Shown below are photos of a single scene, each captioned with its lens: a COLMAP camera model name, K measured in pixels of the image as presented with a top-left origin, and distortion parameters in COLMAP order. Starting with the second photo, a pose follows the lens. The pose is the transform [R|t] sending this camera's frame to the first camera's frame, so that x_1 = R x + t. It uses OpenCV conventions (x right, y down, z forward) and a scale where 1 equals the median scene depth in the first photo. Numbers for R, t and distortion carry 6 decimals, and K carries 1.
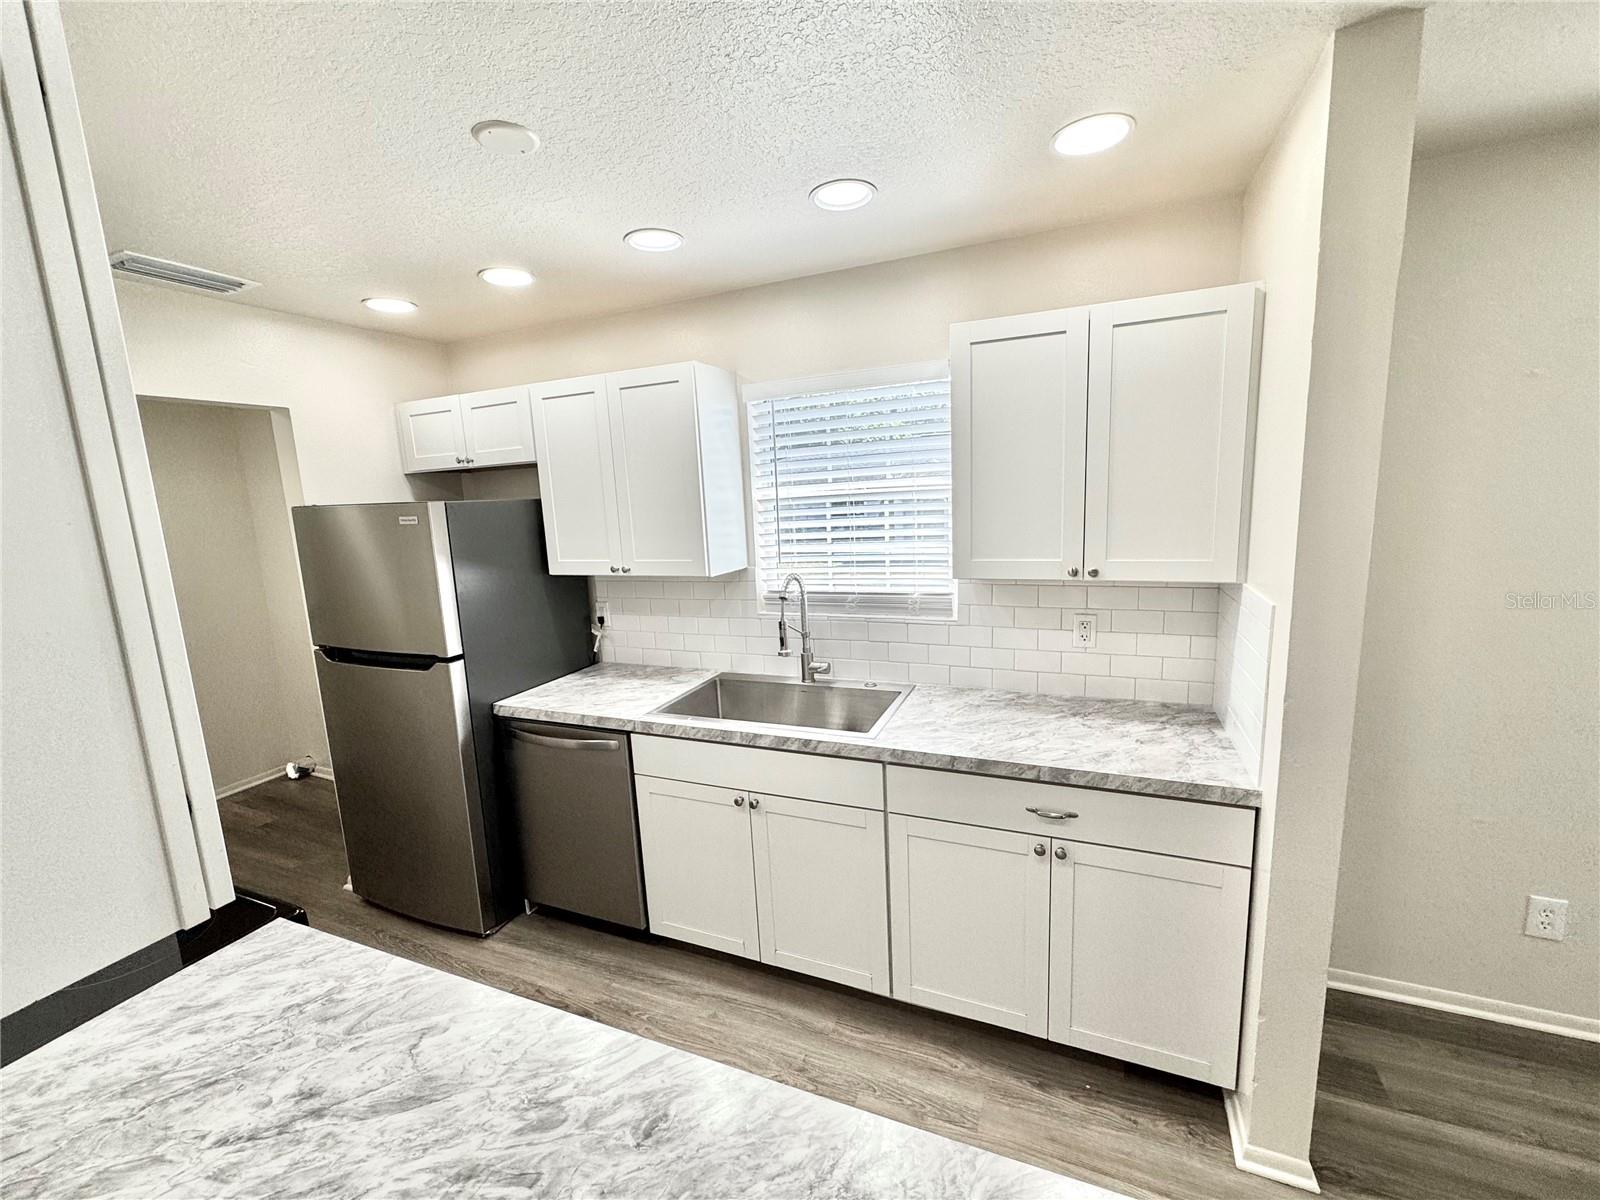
lens RADIAL K [[639.0, 0, 809.4], [0, 639.0, 600.5], [0, 0, 1]] dist [-0.003406, 0.000941]
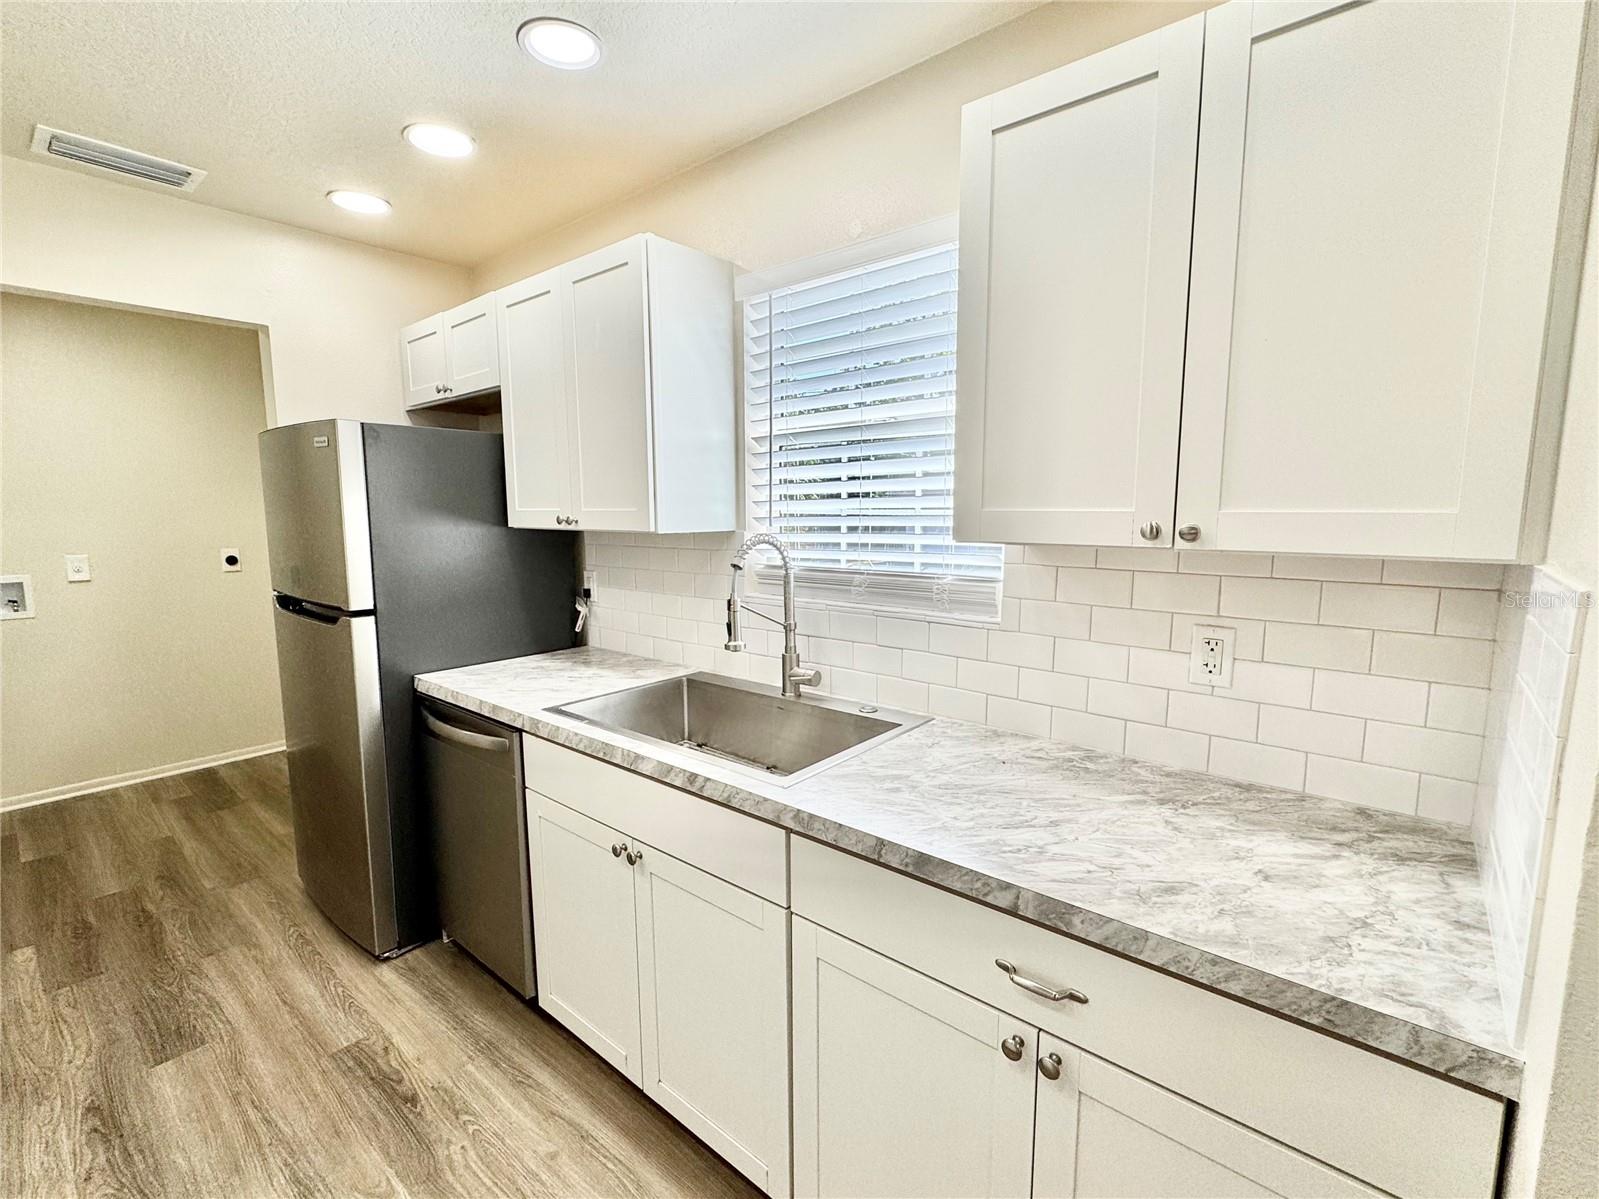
lens RADIAL K [[715.5, 0, 802.1], [0, 715.5, 598.7], [0, 0, 1]] dist [-0.003327, 0.001004]
pose [[0.954067, 0.079062, -0.288974, 0.272522], [-0.087403, 0.996044, -0.016052, 0.040682], [0.286562, 0.040572, 0.957202, 0.306181]]
